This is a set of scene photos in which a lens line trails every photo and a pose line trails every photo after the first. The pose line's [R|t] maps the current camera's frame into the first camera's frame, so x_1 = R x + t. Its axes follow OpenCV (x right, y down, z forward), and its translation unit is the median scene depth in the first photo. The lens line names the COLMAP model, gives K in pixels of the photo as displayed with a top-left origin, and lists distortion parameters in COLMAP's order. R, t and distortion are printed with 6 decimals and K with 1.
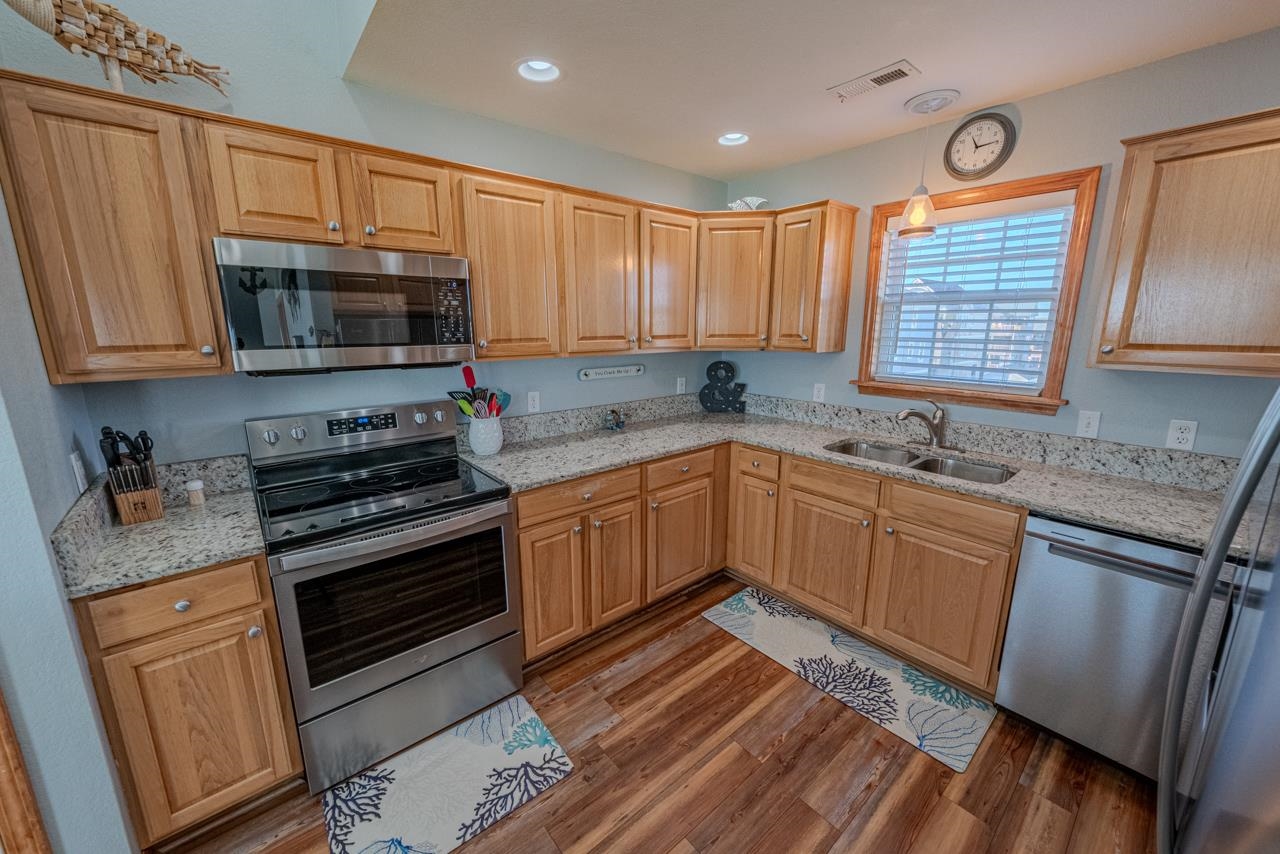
lens RADIAL K [[479.1, 0, 629.9], [0, 479.1, 424.2], [0, 0, 1]] dist [-0.000245, -0.000300]
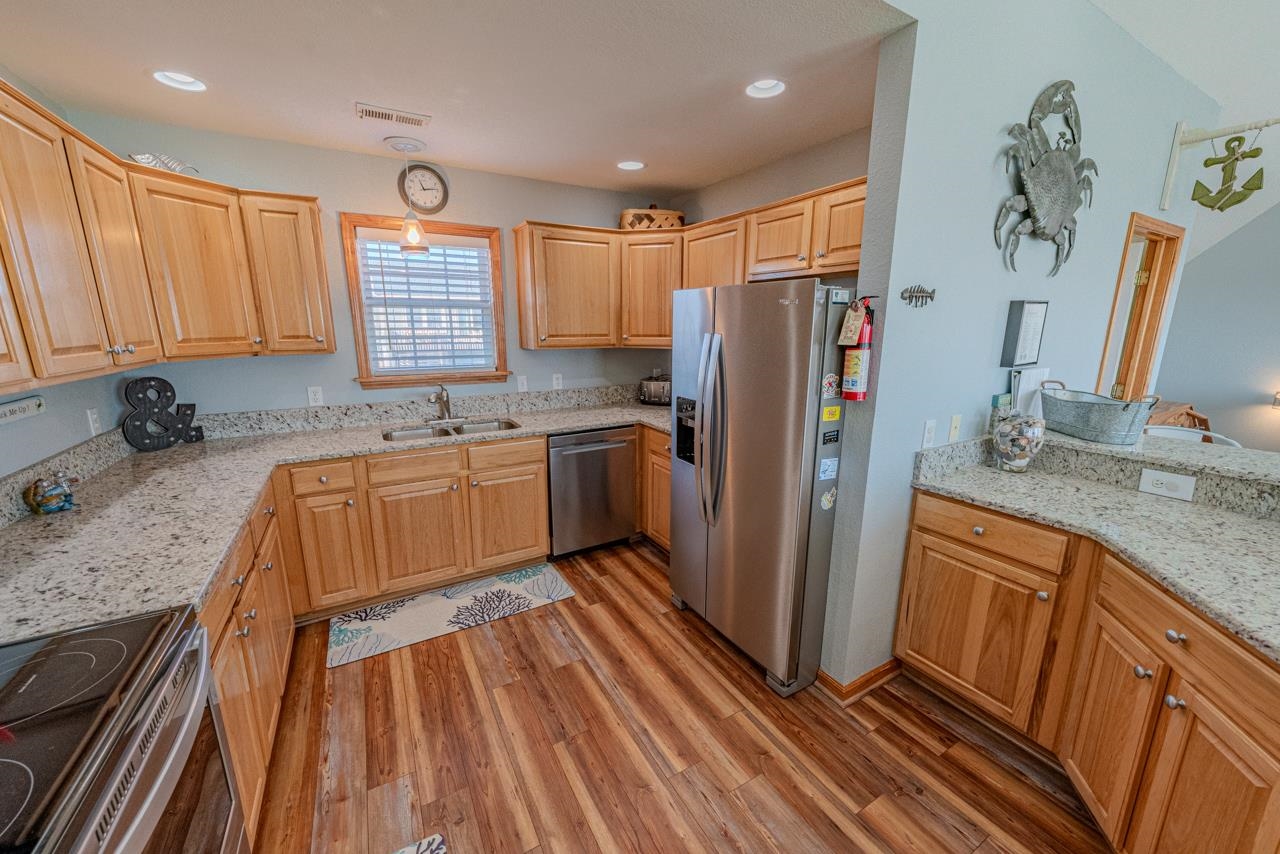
lens RADIAL K [[479.1, 0, 635.8], [0, 479.1, 422.8], [0, 0, 1]] dist [-0.000245, -0.000300]
pose [[0.175245, -0.202230, 0.963531, -0.562883], [0.199884, 0.965602, 0.166310, -0.061388], [-0.964020, 0.163450, 0.209640, 0.263981]]
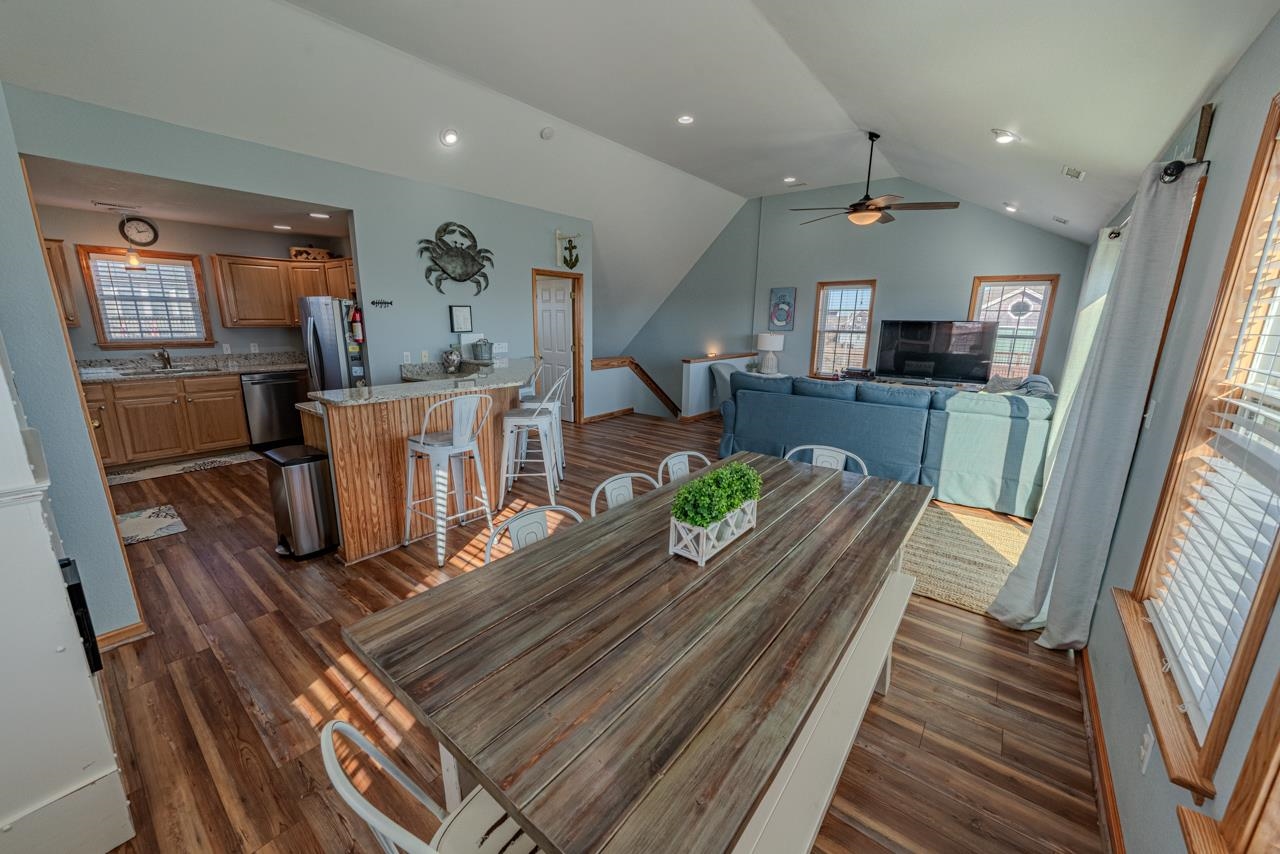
lens RADIAL K [[479.1, 0, 633.0], [0, 479.1, 421.6], [0, 0, 1]] dist [-0.000245, -0.000300]
pose [[-0.194353, -0.212578, 0.957621, -2.029710], [0.187411, 0.950206, 0.248968, 0.136695], [-0.962863, 0.227856, -0.144836, -0.688645]]
